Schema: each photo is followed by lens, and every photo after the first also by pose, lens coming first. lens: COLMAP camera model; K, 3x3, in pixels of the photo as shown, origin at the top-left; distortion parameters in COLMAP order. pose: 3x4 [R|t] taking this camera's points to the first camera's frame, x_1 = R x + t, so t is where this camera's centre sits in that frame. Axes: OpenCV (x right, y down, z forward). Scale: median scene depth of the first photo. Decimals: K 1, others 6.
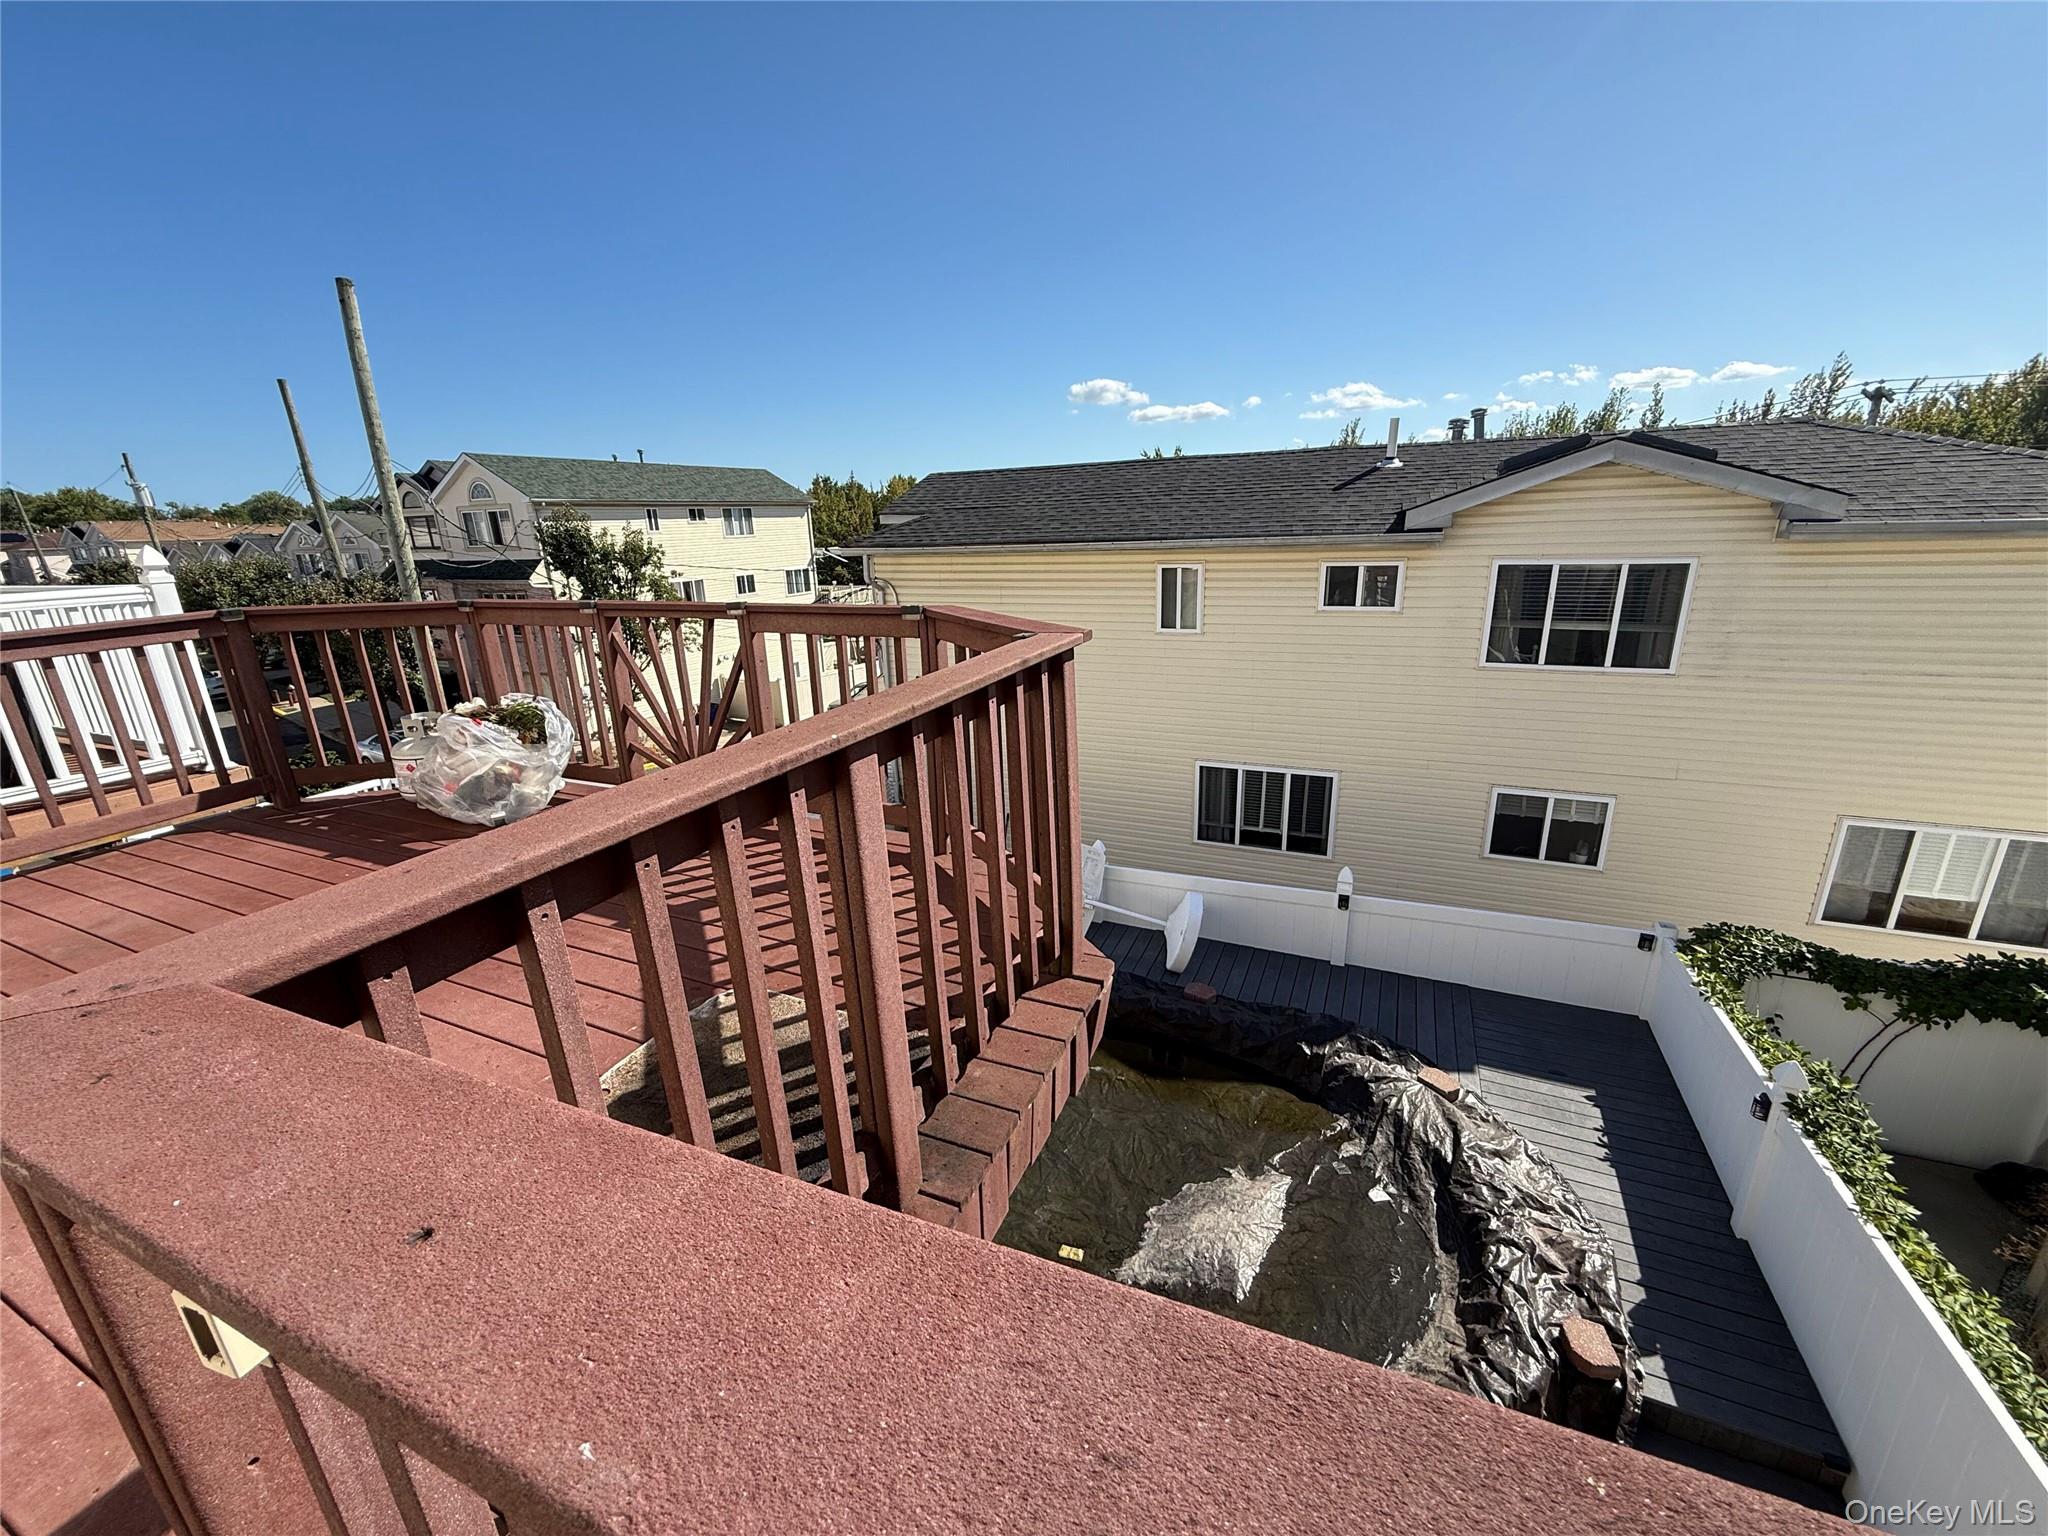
lens RADIAL K [[819.6, 0, 1025.1], [0, 819.6, 763.0], [0, 0, 1]] dist [0.000944, 0.000111]
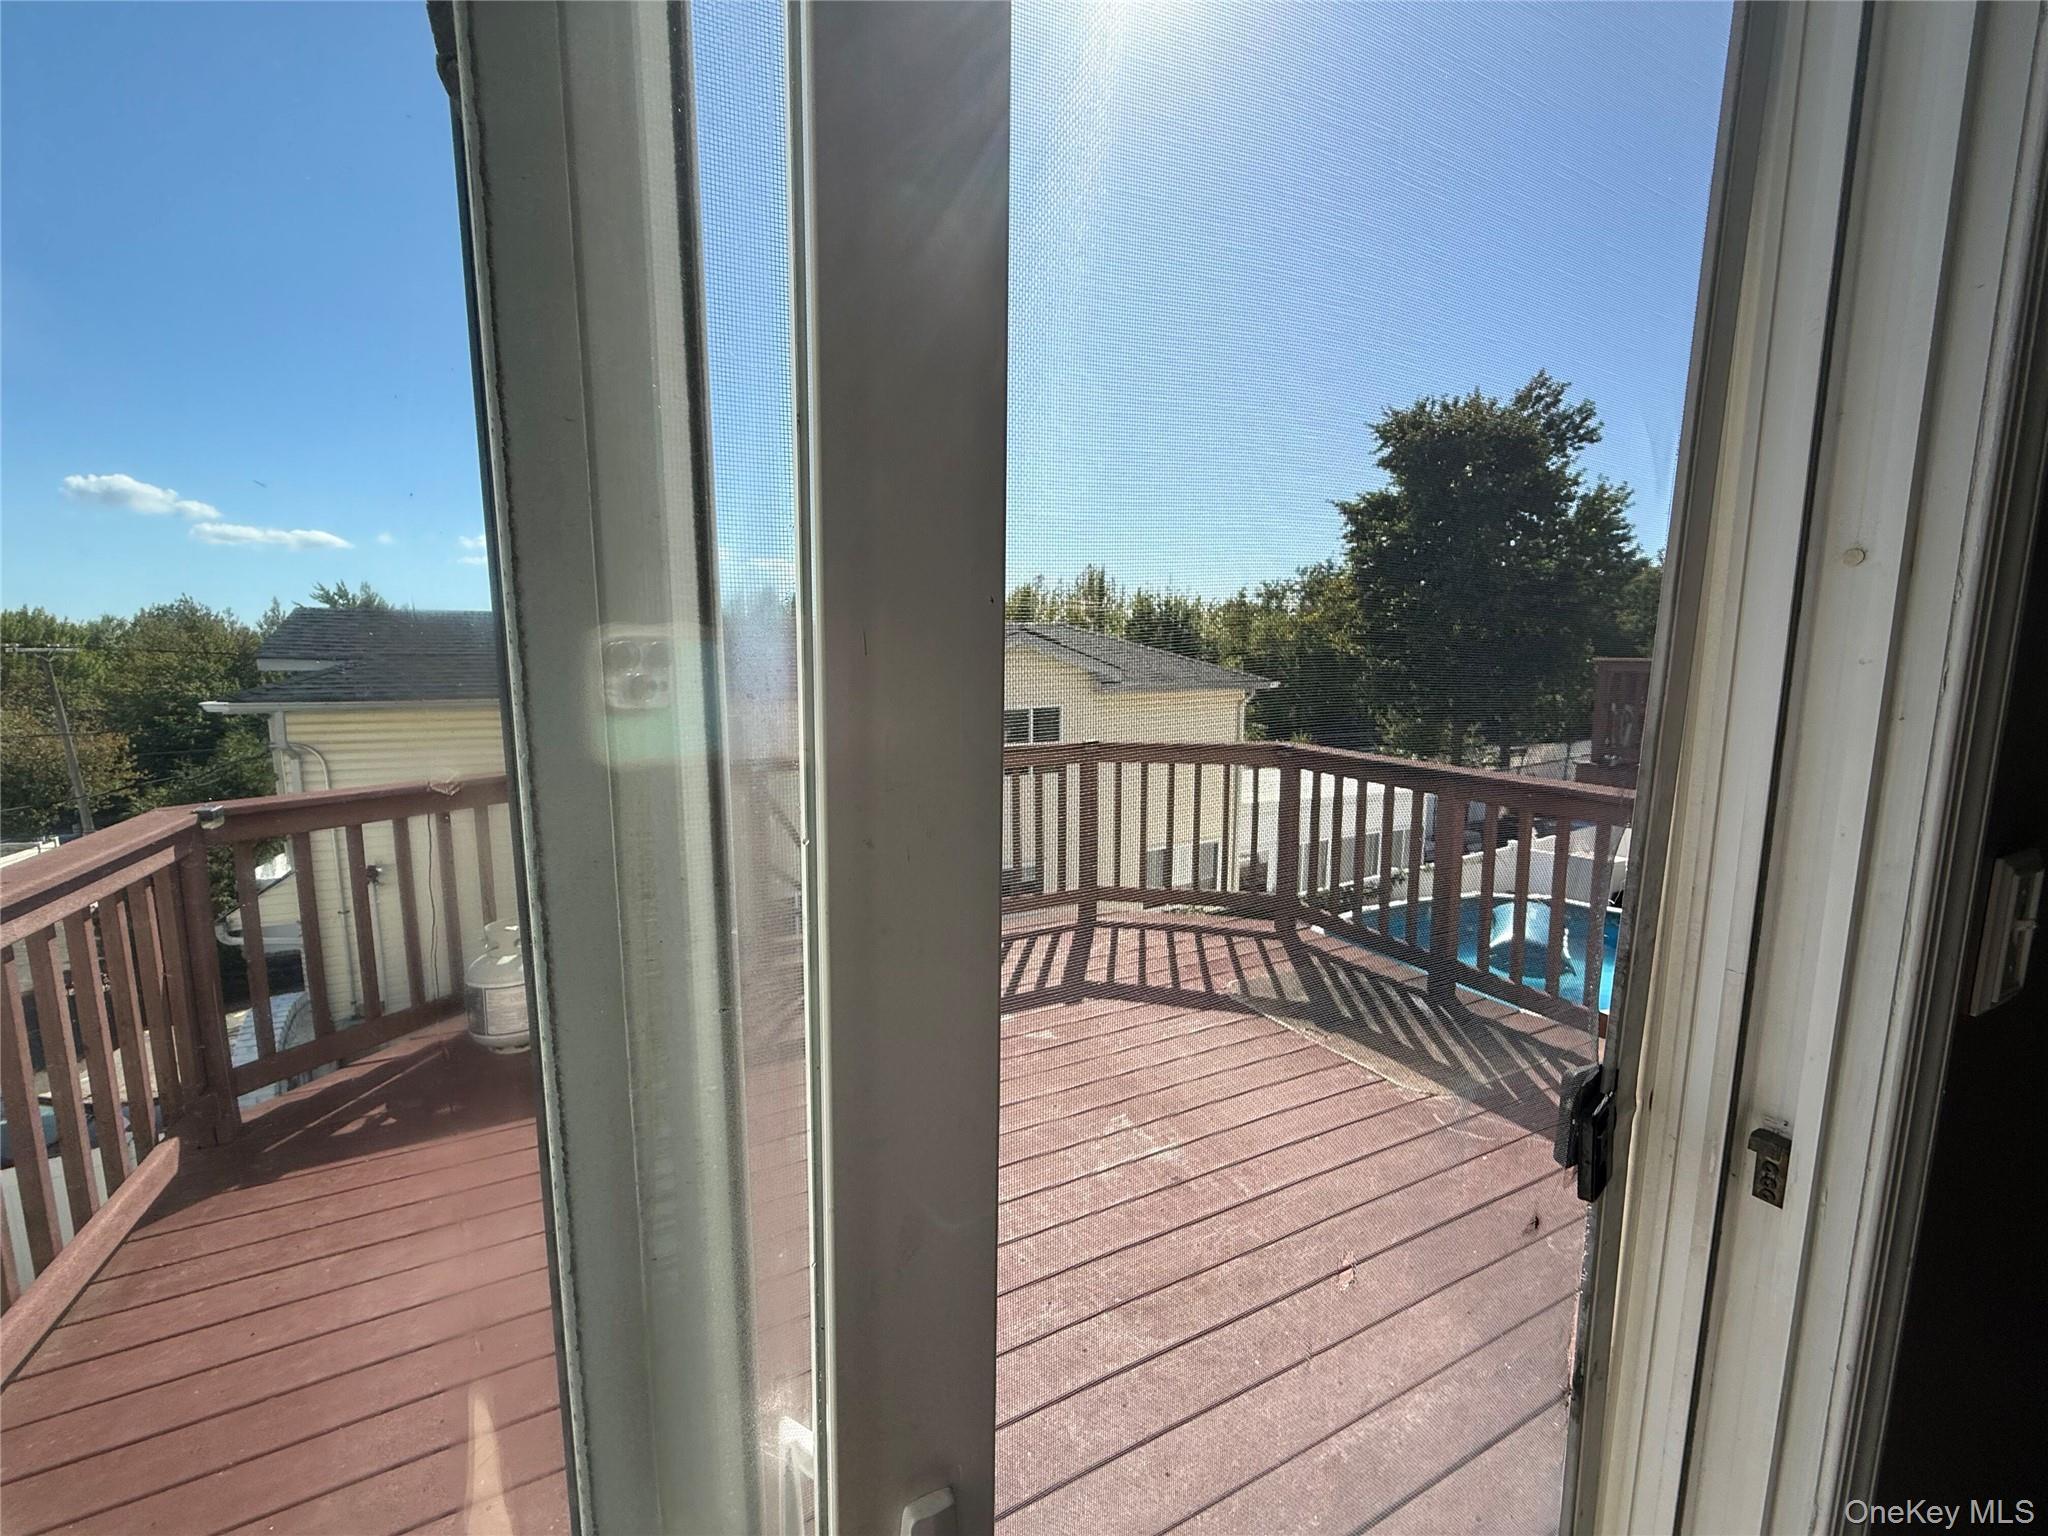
lens RADIAL K [[819.6, 0, 1030.2], [0, 819.6, 769.6], [0, 0, 1]] dist [0.000944, 0.000111]
pose [[0.615930, -0.072133, 0.784491, -0.349681], [0.205568, 0.976016, -0.071654, -0.014849], [-0.760507, 0.205400, 0.615986, 0.057220]]
